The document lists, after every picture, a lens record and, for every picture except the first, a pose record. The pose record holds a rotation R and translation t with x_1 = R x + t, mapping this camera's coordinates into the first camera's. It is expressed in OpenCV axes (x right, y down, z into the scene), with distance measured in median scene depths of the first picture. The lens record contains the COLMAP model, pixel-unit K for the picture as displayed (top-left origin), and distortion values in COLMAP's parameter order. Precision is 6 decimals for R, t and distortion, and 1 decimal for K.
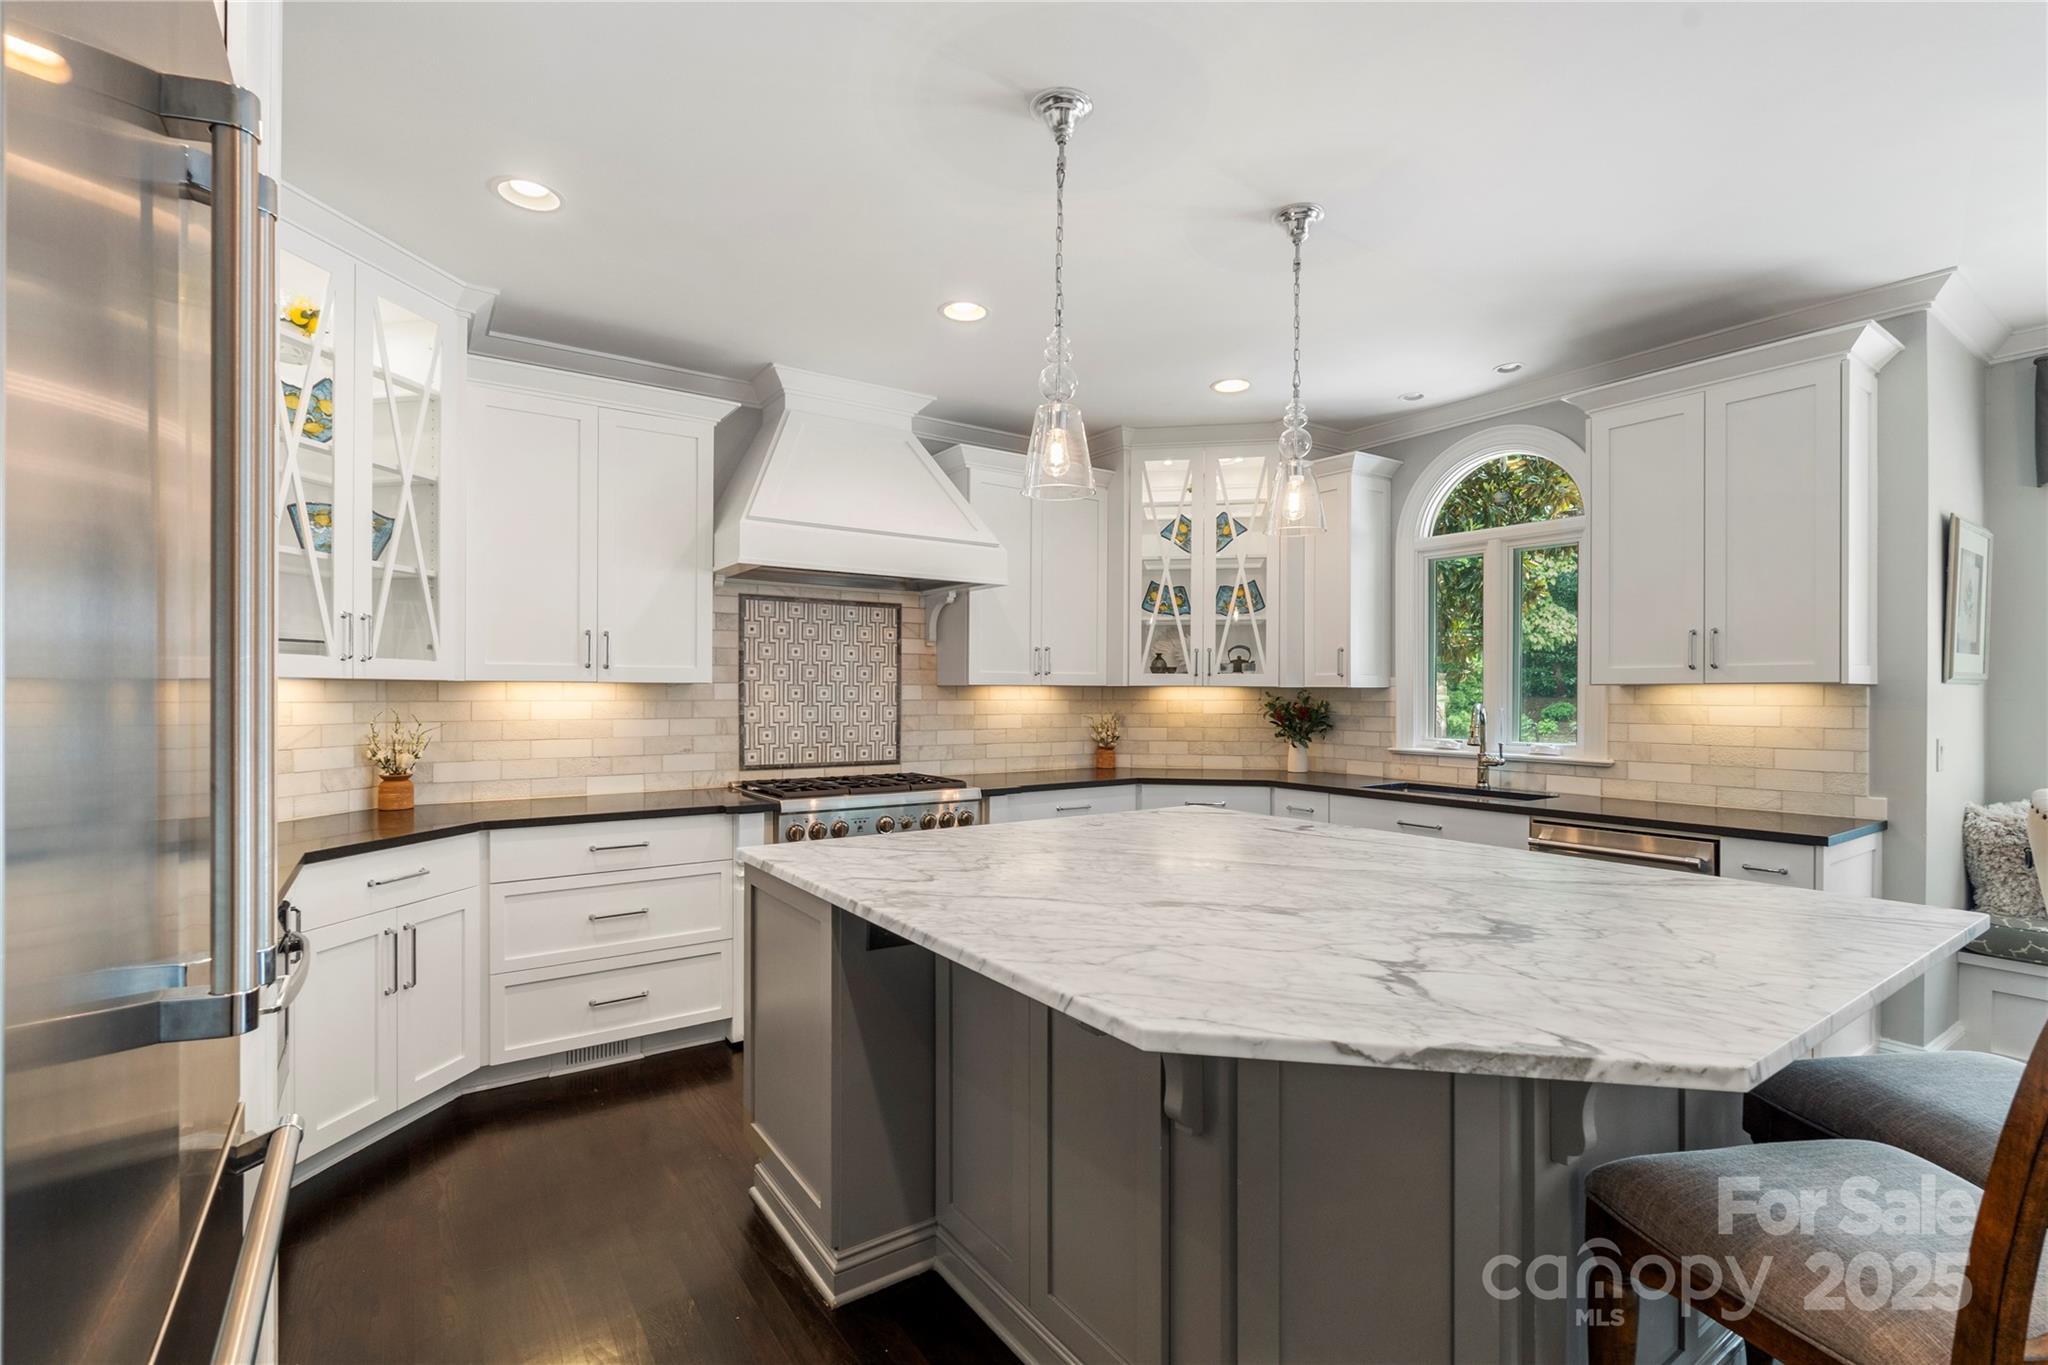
lens RADIAL K [[914.5, 0, 1023.7], [0, 914.5, 685.1], [0, 0, 1]] dist [-0.005126, 0.001355]
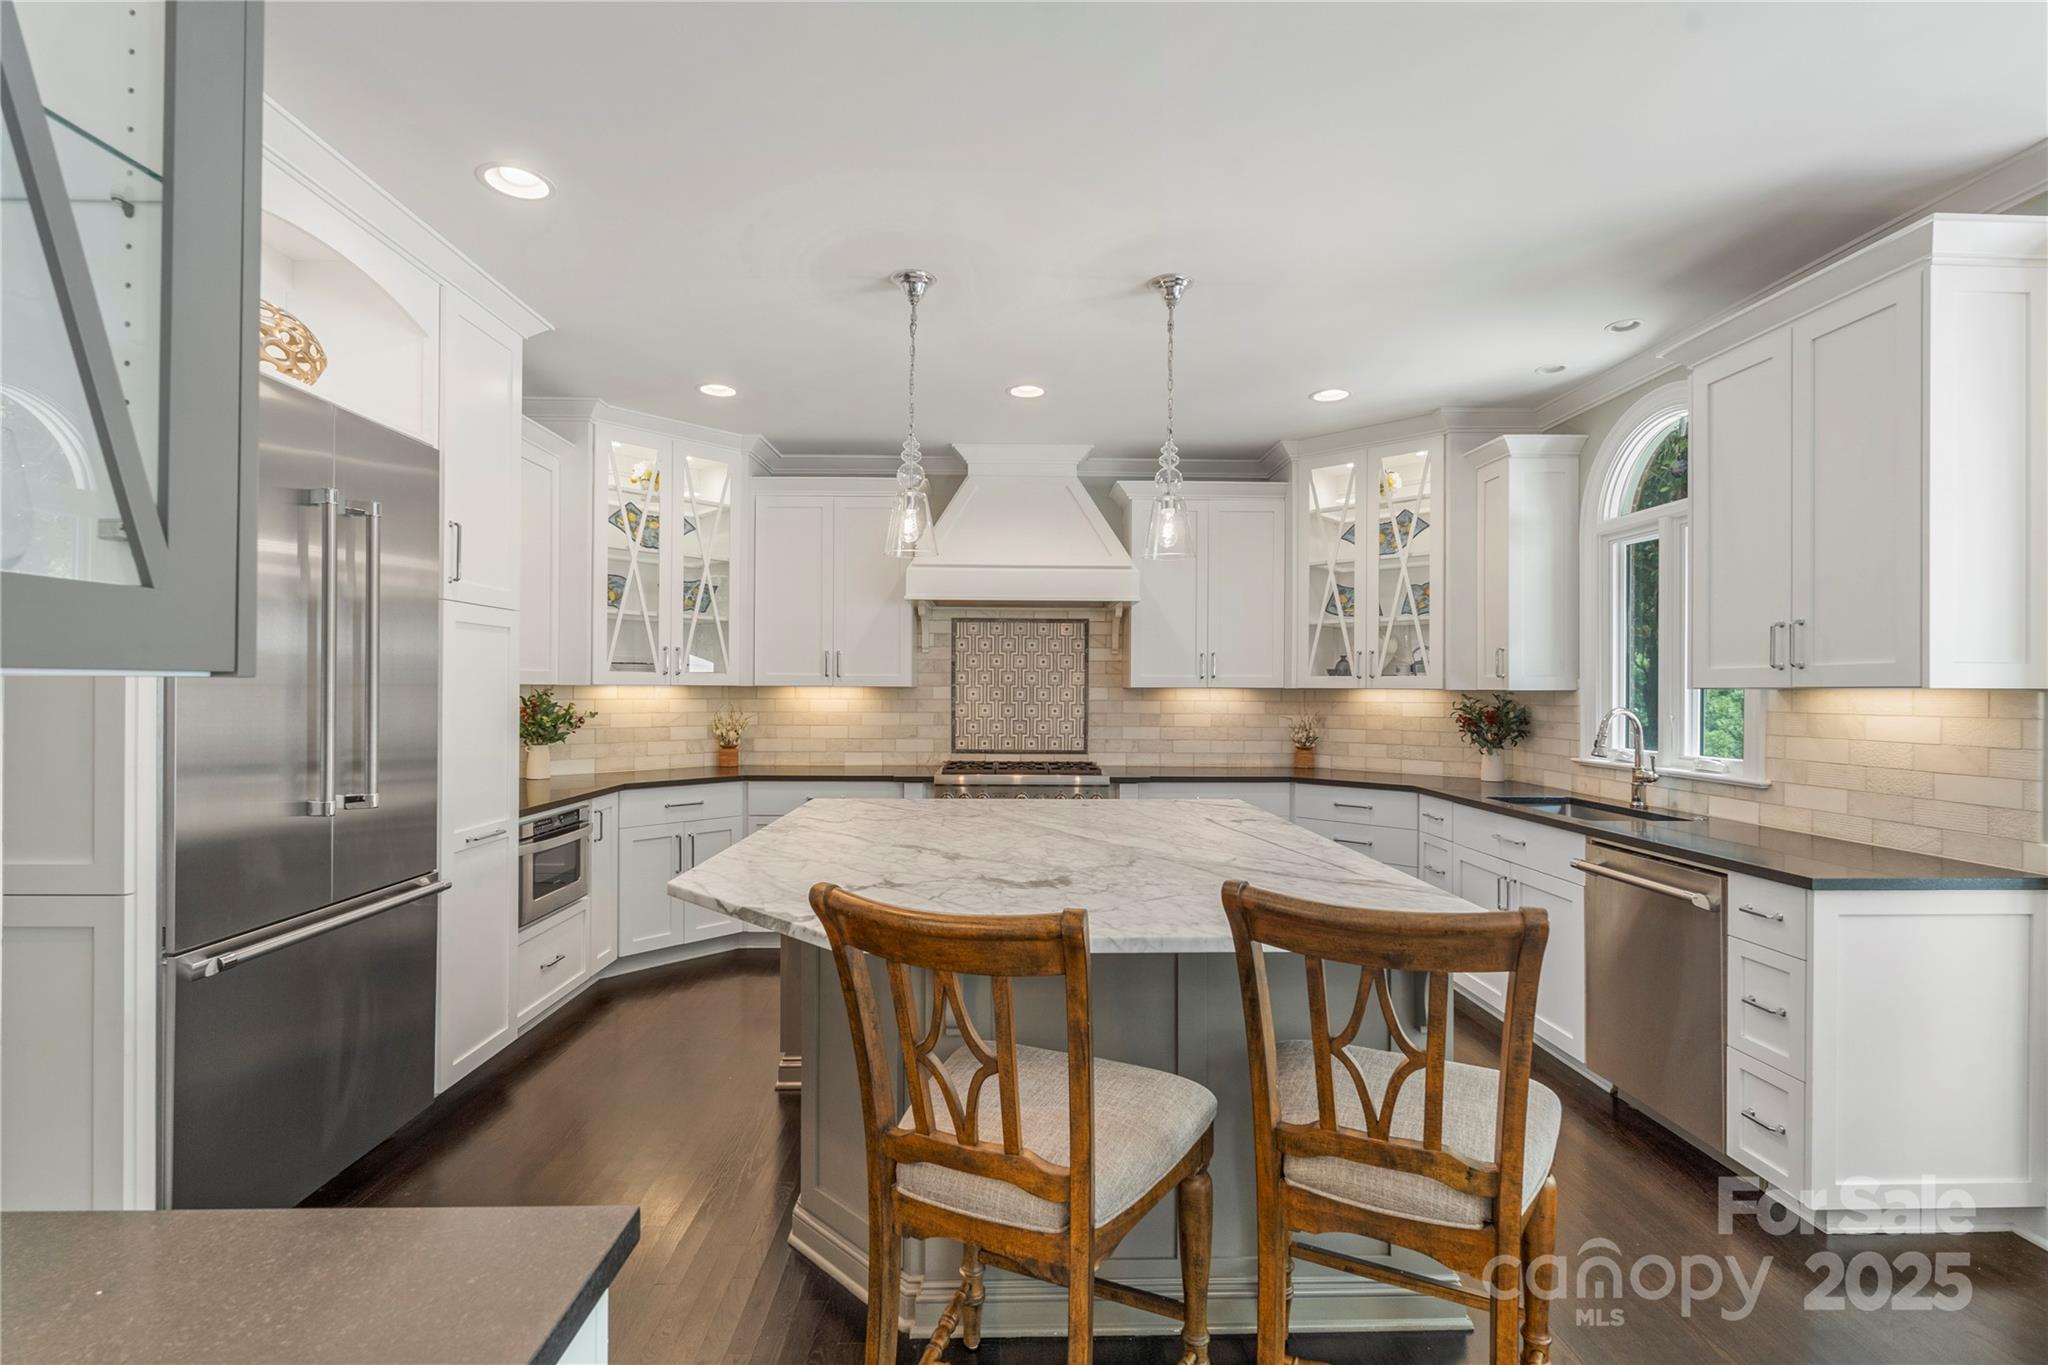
lens RADIAL K [[914.5, 0, 1019.8], [0, 914.5, 682.1], [0, 0, 1]] dist [-0.005126, 0.001355]
pose [[0.836457, -0.003143, -0.548023, 0.461765], [0.002291, 0.999995, -0.002238, -0.004742], [0.548028, 0.000617, 0.836460, -0.041612]]
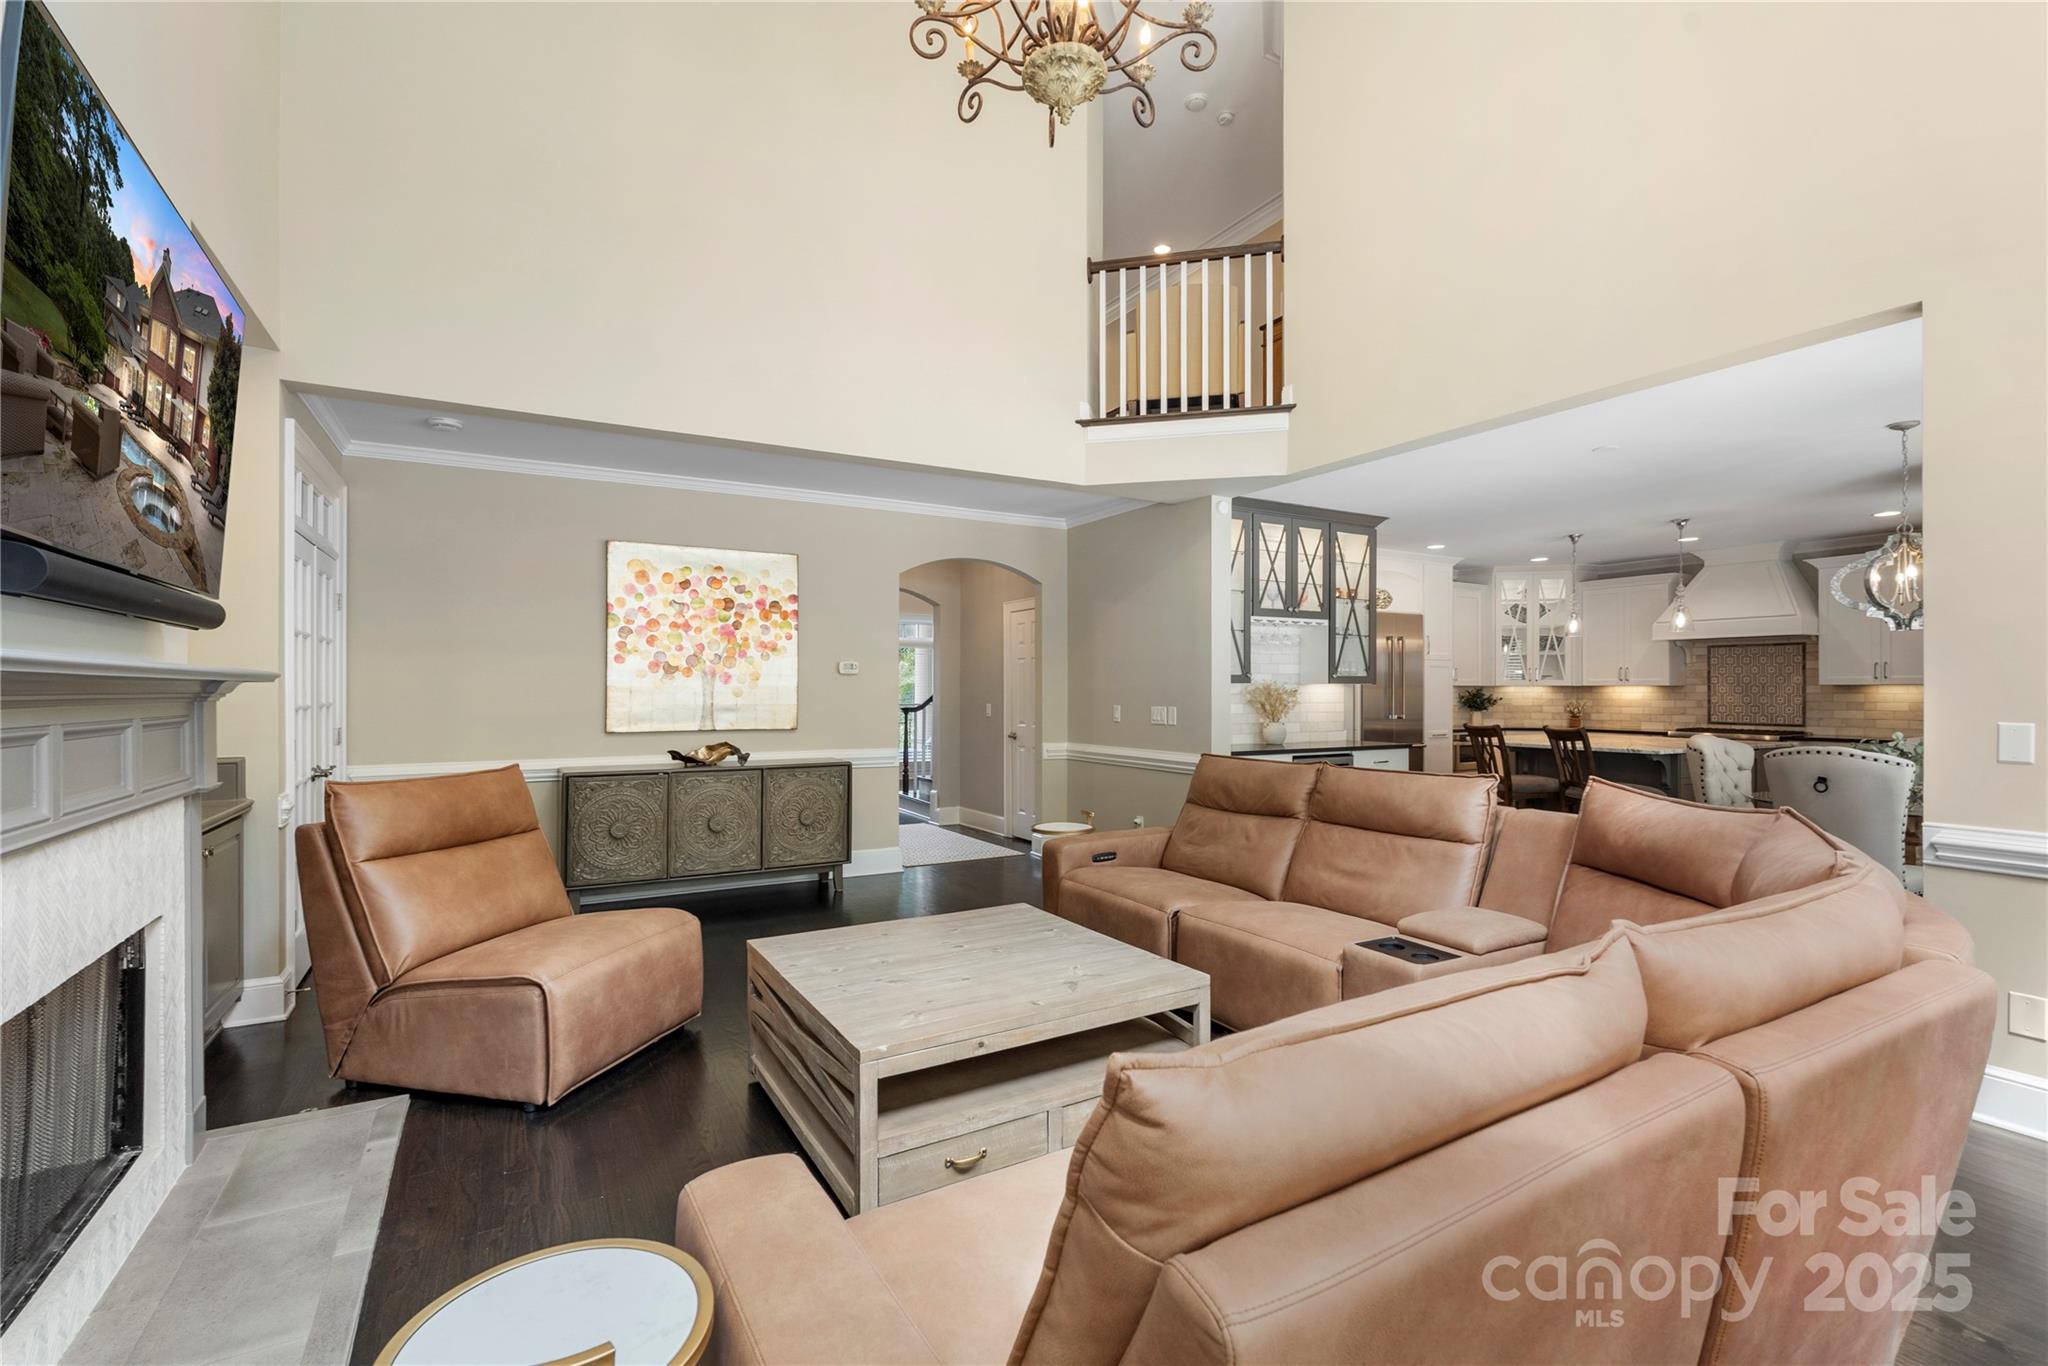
lens RADIAL K [[914.5, 0, 1018.0], [0, 914.5, 684.2], [0, 0, 1]] dist [-0.005126, 0.001355]
pose [[-0.081041, -0.009587, -0.996665, 1.973474], [0.005206, 0.999936, -0.010042, 0.008588], [0.996697, -0.006003, -0.080986, -0.498487]]
